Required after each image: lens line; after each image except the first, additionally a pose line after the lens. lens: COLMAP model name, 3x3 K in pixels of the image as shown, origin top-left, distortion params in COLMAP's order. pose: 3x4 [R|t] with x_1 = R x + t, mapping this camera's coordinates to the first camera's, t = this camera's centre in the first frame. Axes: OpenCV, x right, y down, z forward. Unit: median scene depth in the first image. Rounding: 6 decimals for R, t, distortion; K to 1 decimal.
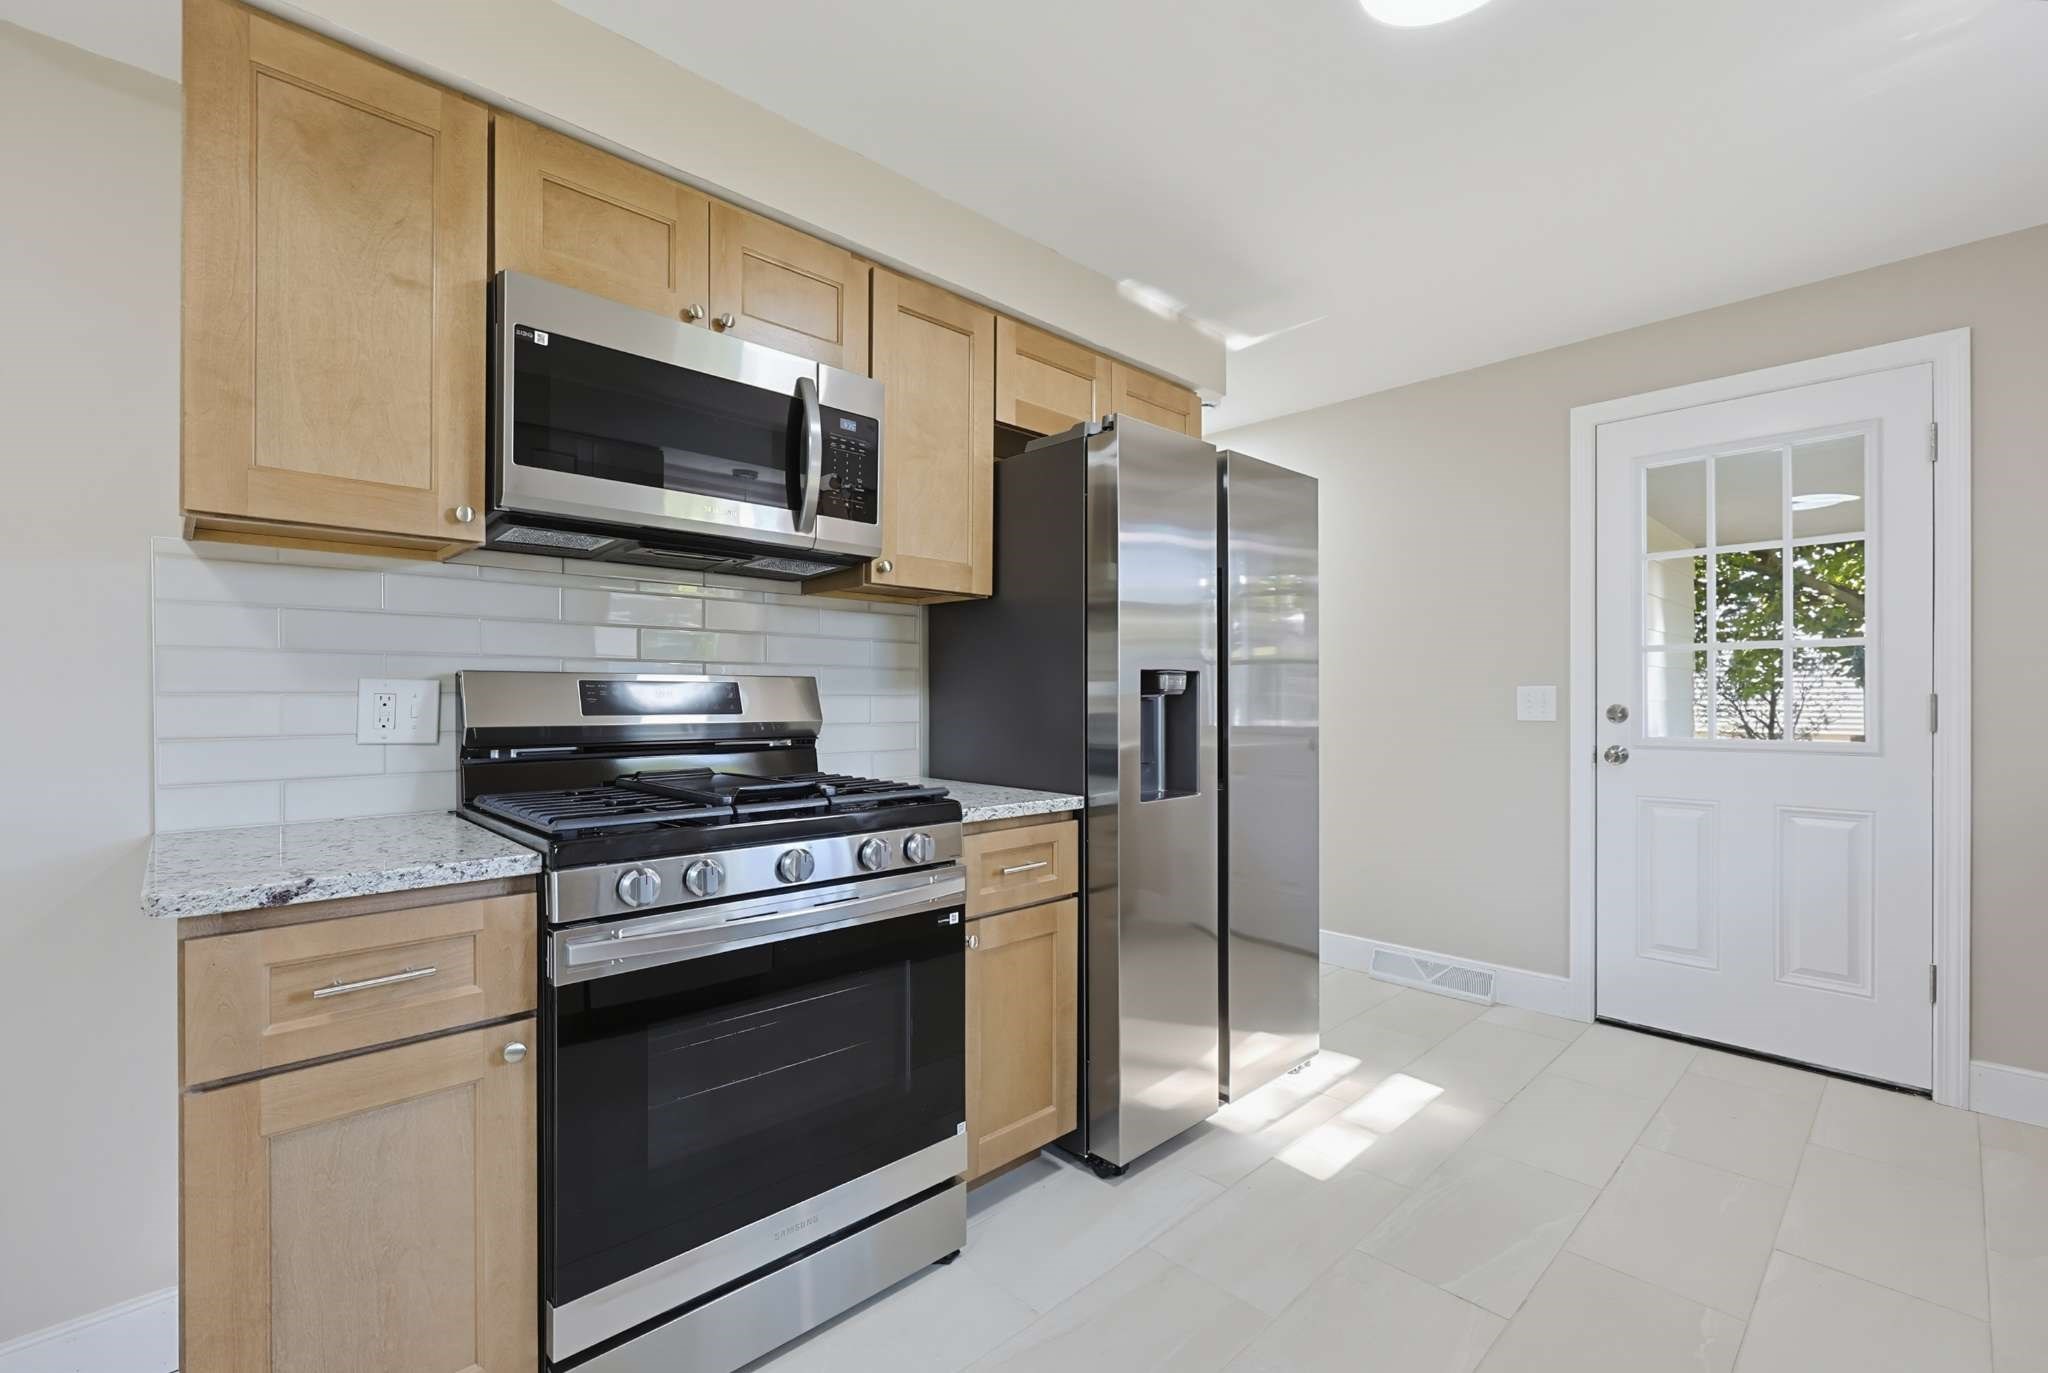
lens RADIAL K [[860.9, 0, 1069.0], [0, 860.9, 695.6], [0, 0, 1]] dist [-0.001422, -0.000563]
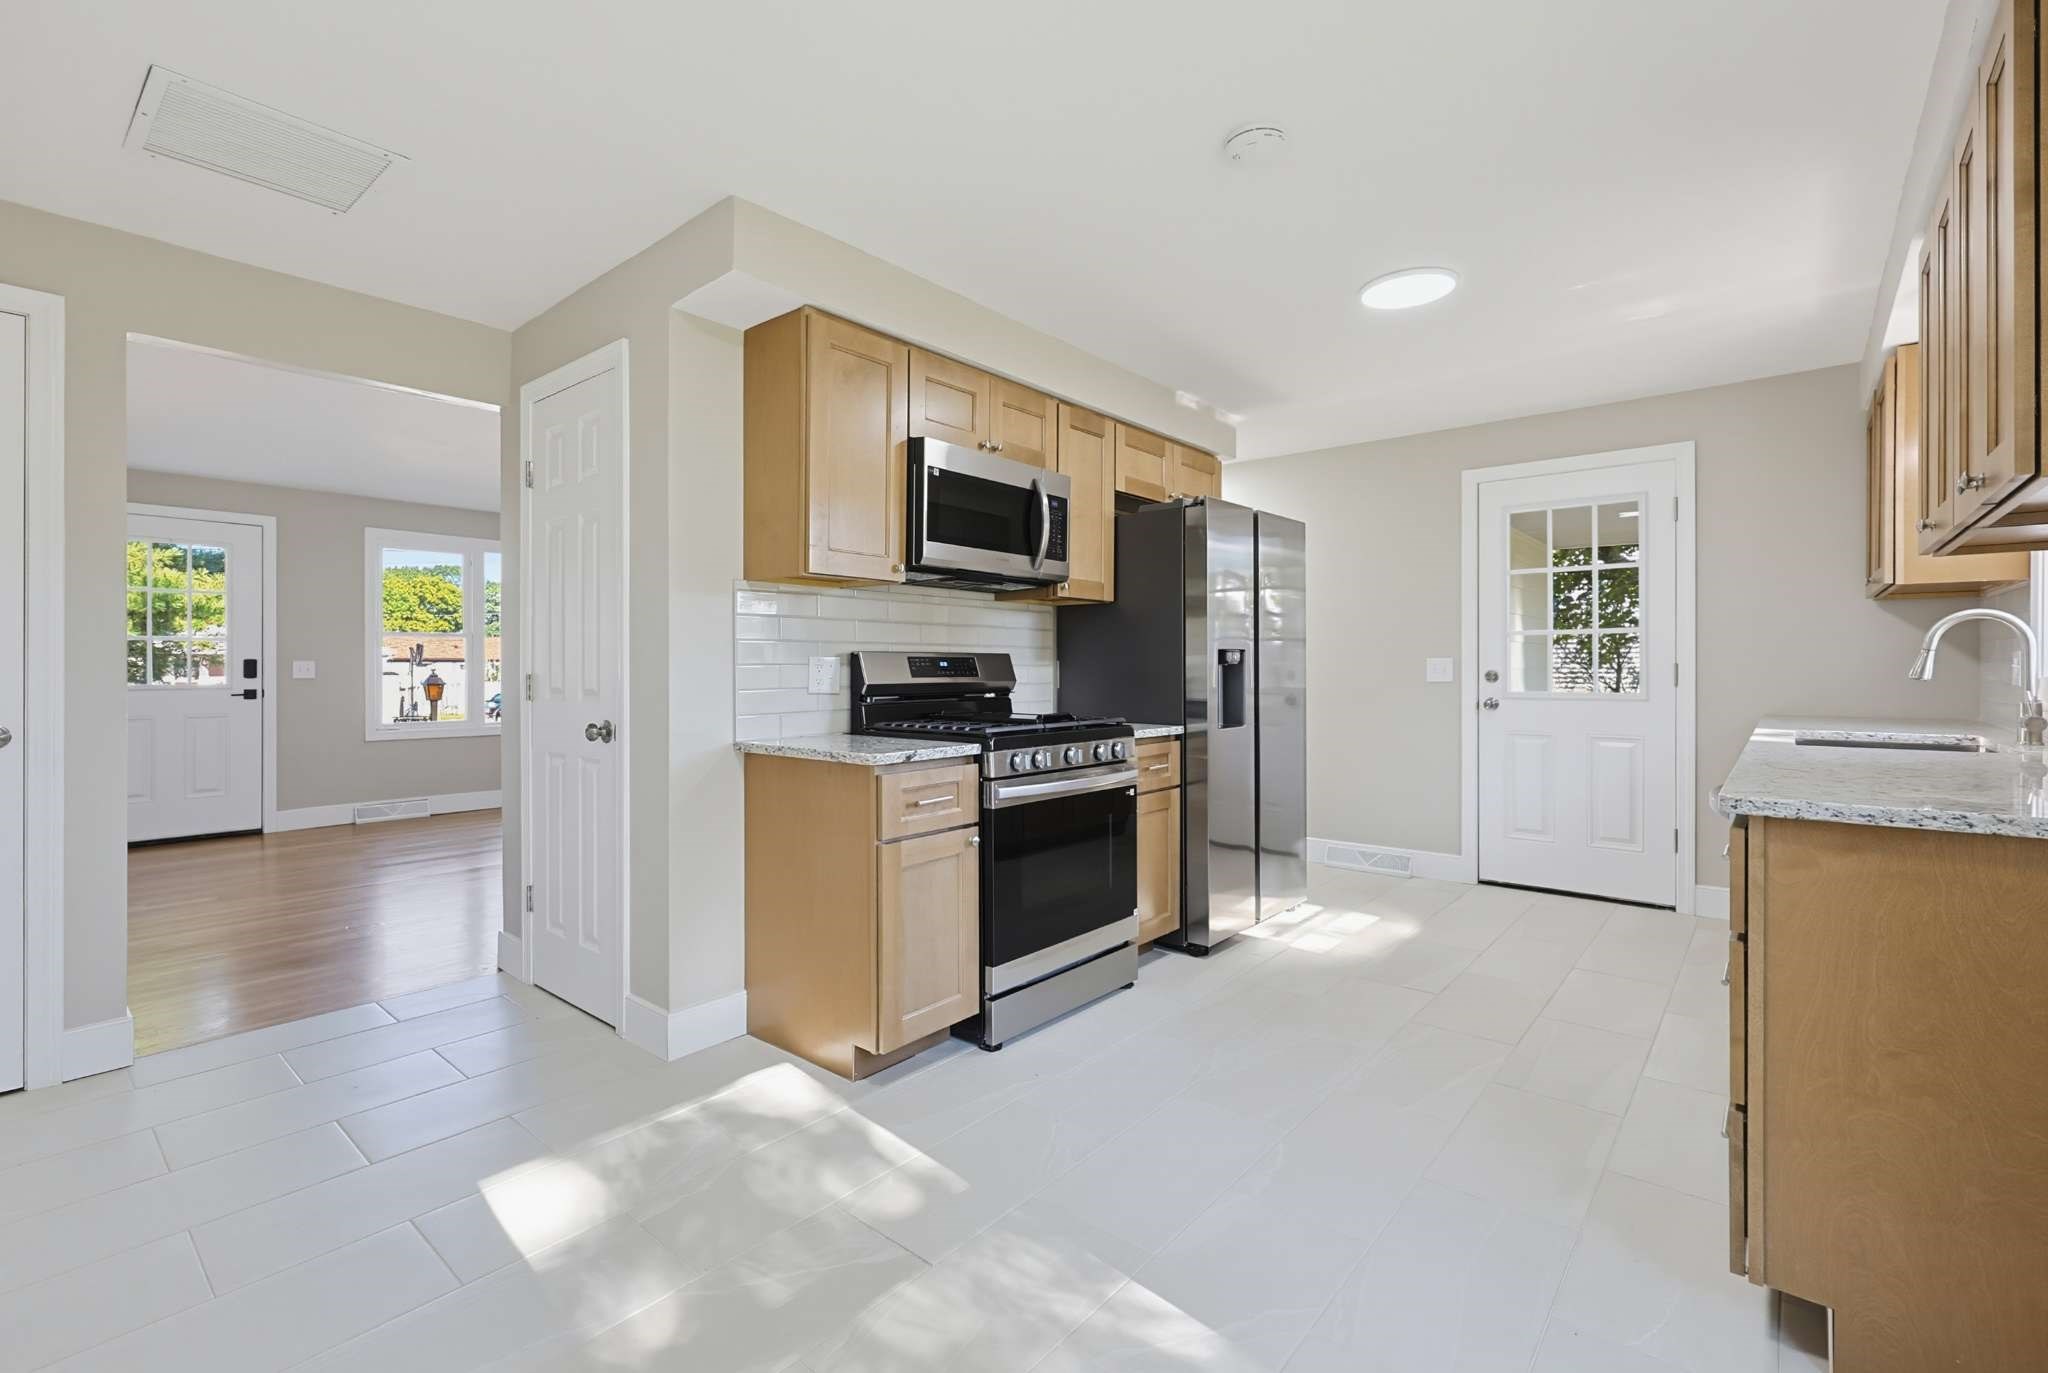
lens RADIAL K [[887.4, 0, 1034.9], [0, 887.4, 670.4], [0, 0, 1]] dist [-0.001285, -0.000285]
pose [[0.995910, -0.003264, 0.090290, -0.418414], [0.002874, 0.999986, 0.004450, 0.001963], [-0.090304, -0.004172, 0.995906, -0.662846]]
